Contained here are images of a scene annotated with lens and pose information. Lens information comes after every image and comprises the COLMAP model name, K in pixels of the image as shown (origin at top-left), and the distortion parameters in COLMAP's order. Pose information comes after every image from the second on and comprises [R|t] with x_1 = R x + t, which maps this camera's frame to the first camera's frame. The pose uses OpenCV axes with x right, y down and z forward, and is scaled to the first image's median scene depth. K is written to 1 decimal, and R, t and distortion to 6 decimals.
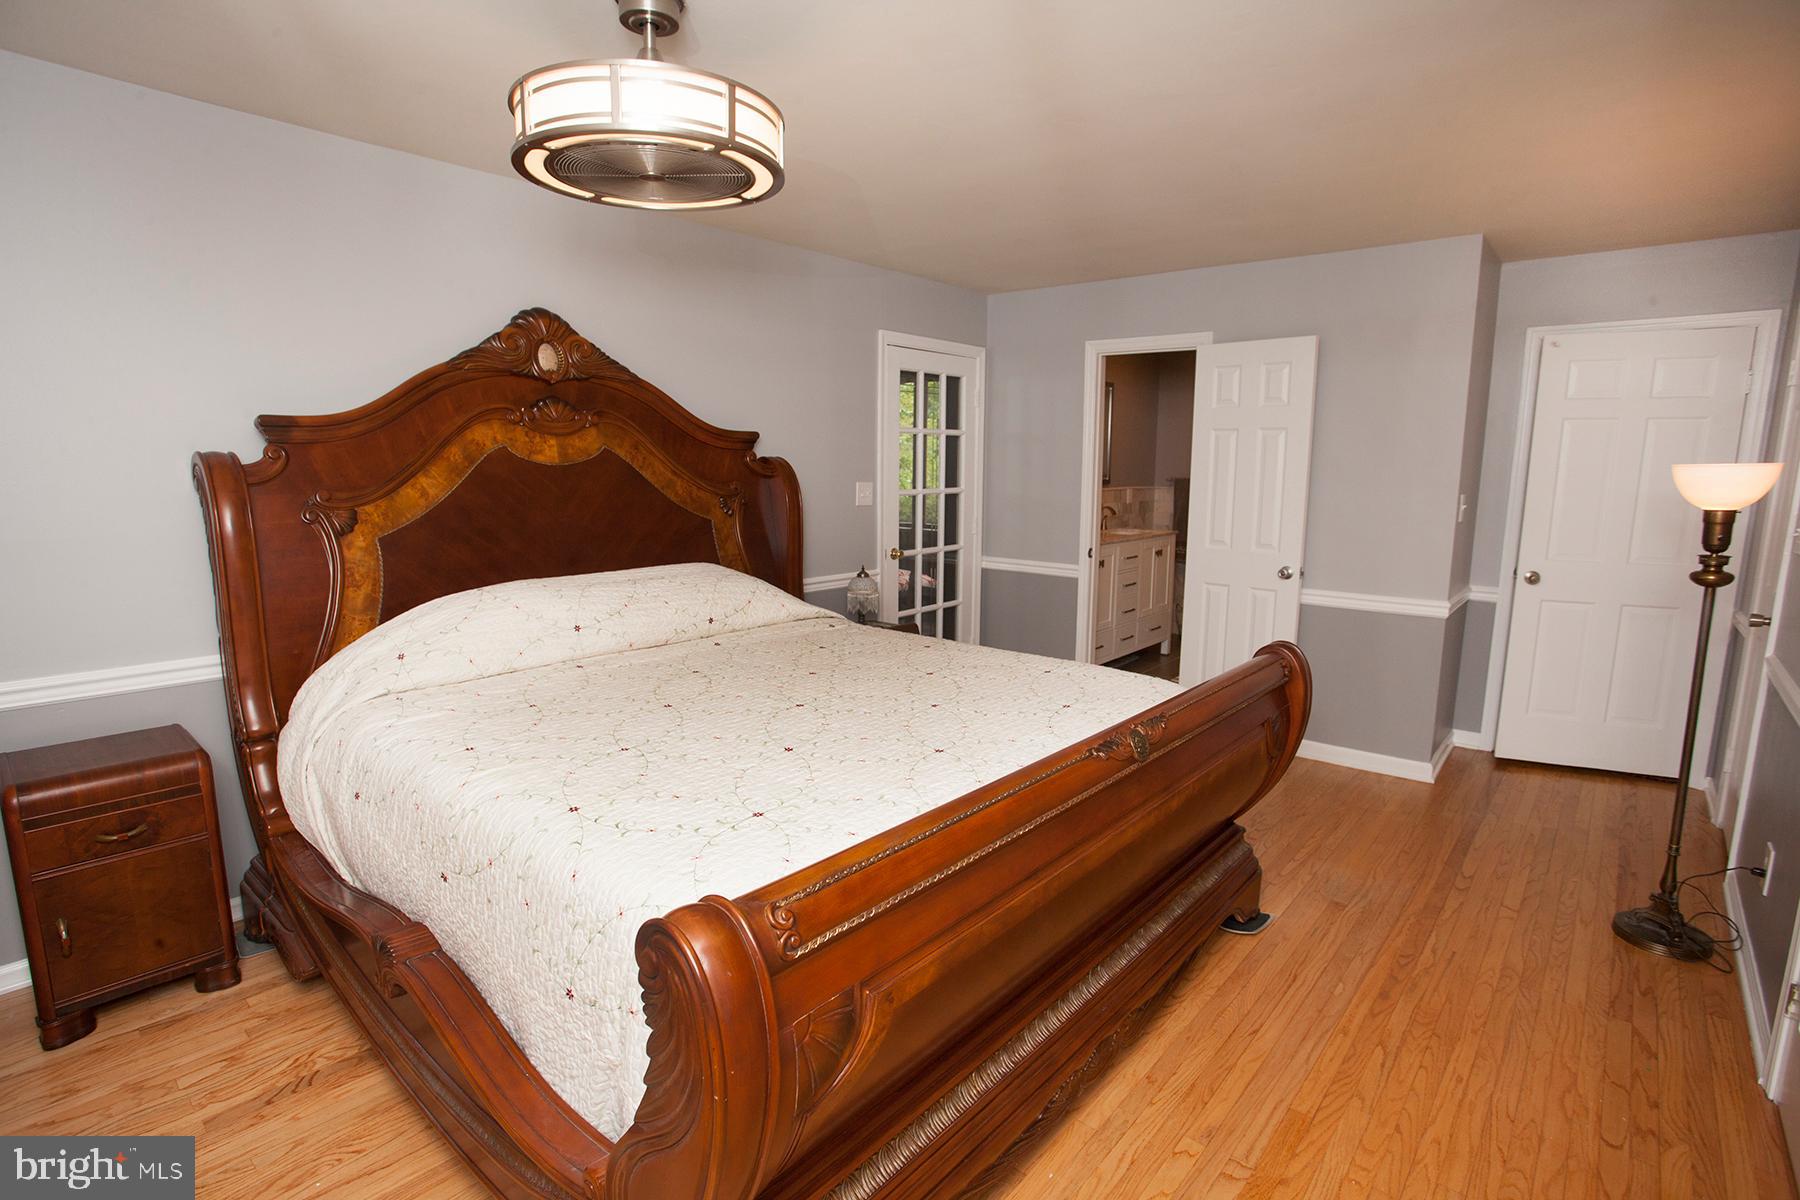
lens RADIAL K [[868.5, 0, 901.7], [0, 868.5, 597.0], [0, 0, 1]] dist [-0.056117, 0.000190]
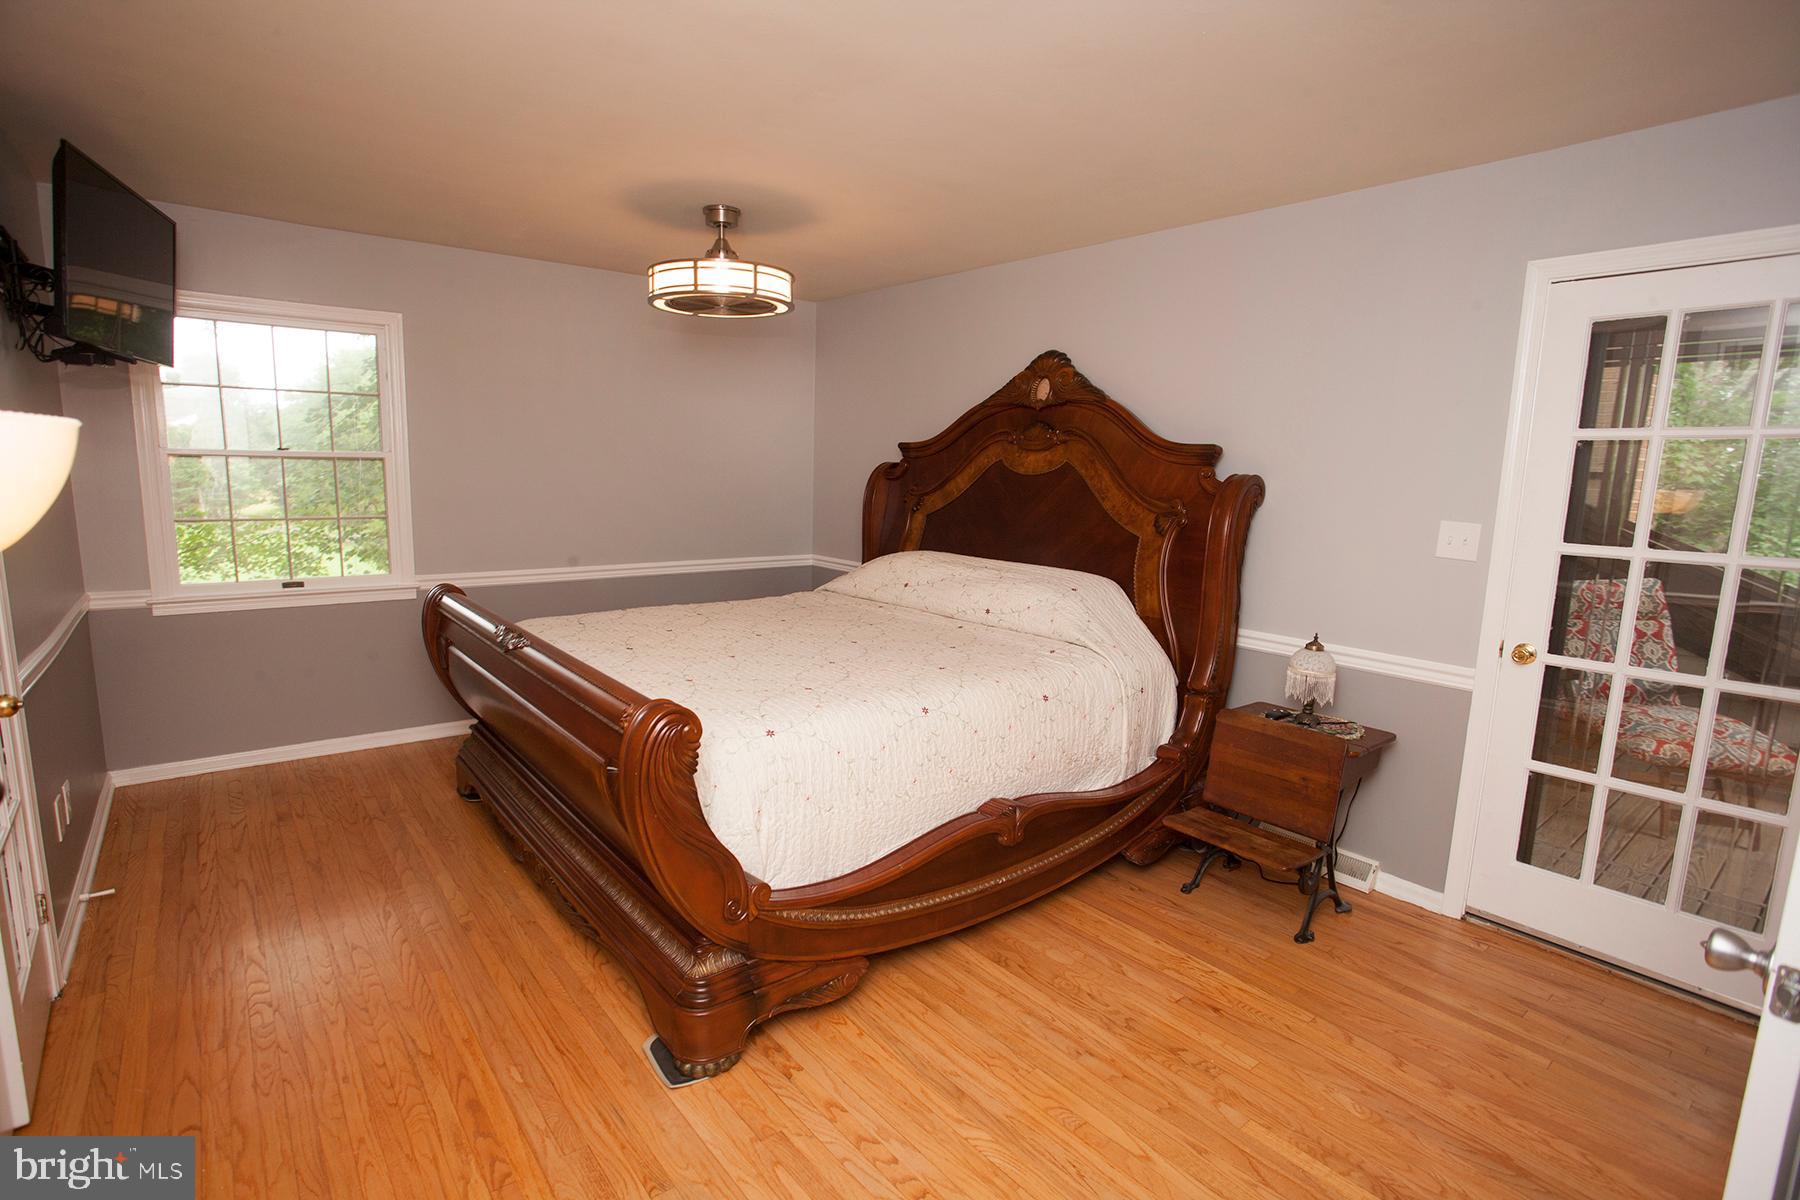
lens RADIAL K [[868.5, 0, 901.8], [0, 868.5, 607.5], [0, 0, 1]] dist [-0.056117, 0.000190]
pose [[-0.169872, 0.147213, -0.974409, 0.924768], [-0.179612, 0.967592, 0.177495, -0.162762], [0.968960, 0.205167, -0.137925, 1.067904]]
